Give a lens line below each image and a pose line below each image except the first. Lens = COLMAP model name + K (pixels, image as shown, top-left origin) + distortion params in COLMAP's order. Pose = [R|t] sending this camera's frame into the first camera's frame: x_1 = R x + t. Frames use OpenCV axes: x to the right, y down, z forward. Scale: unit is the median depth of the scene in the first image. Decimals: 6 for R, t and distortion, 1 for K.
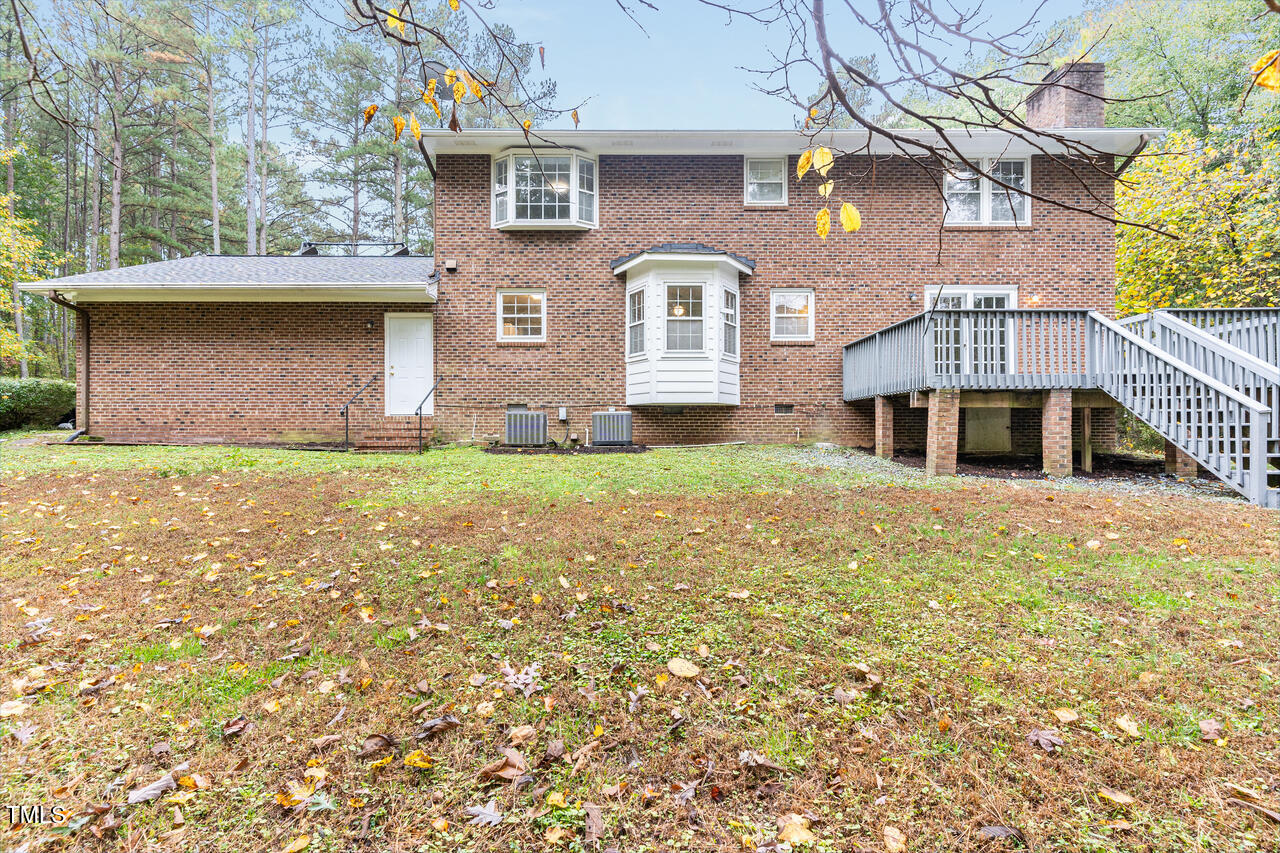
lens RADIAL K [[617.9, 0, 640.4], [0, 617.9, 426.9], [0, 0, 1]] dist [0.002697, -0.002621]
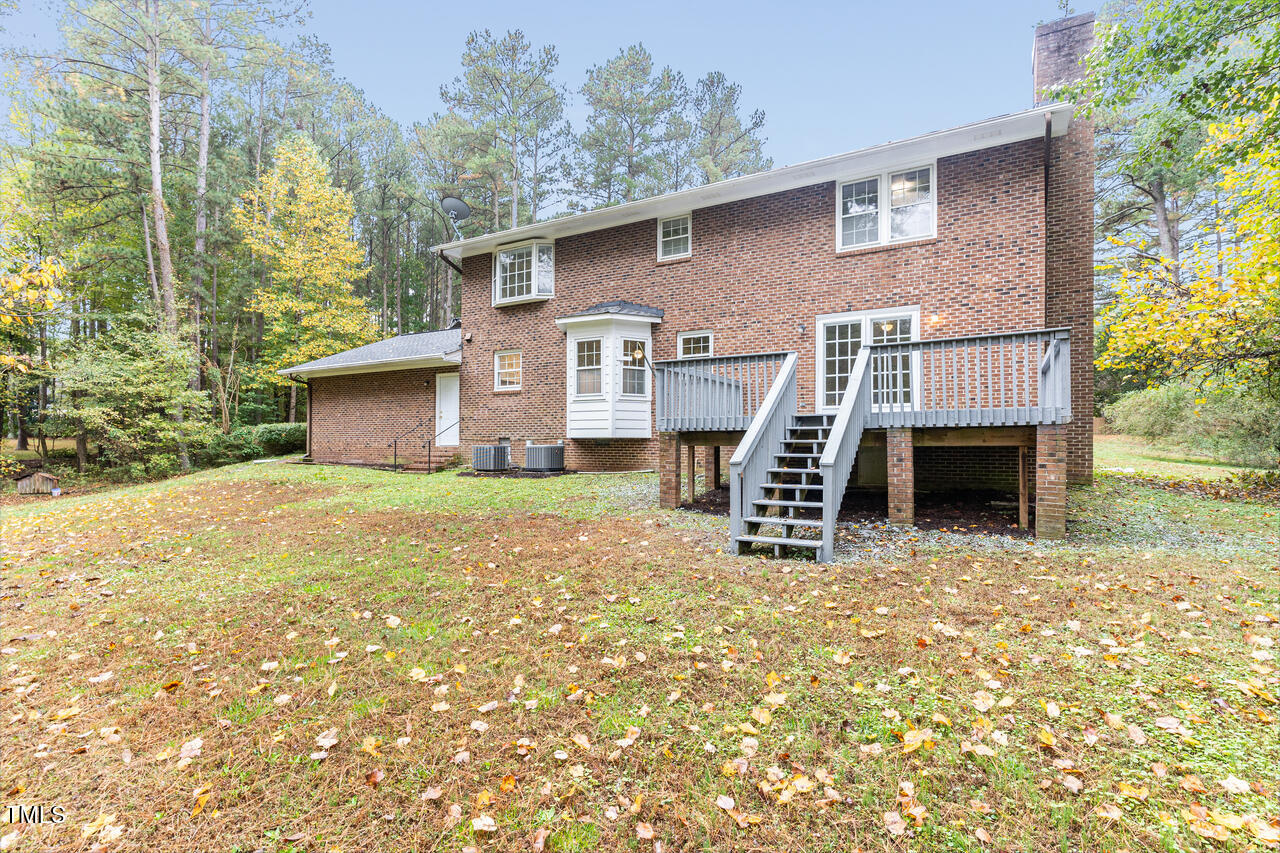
lens RADIAL K [[617.9, 0, 634.2], [0, 617.9, 433.1], [0, 0, 1]] dist [0.002697, -0.002621]
pose [[0.863273, -0.008653, -0.504662, 0.705806], [0.004662, 0.999947, -0.009169, -0.033766], [0.504715, 0.005563, 0.863268, 0.000188]]
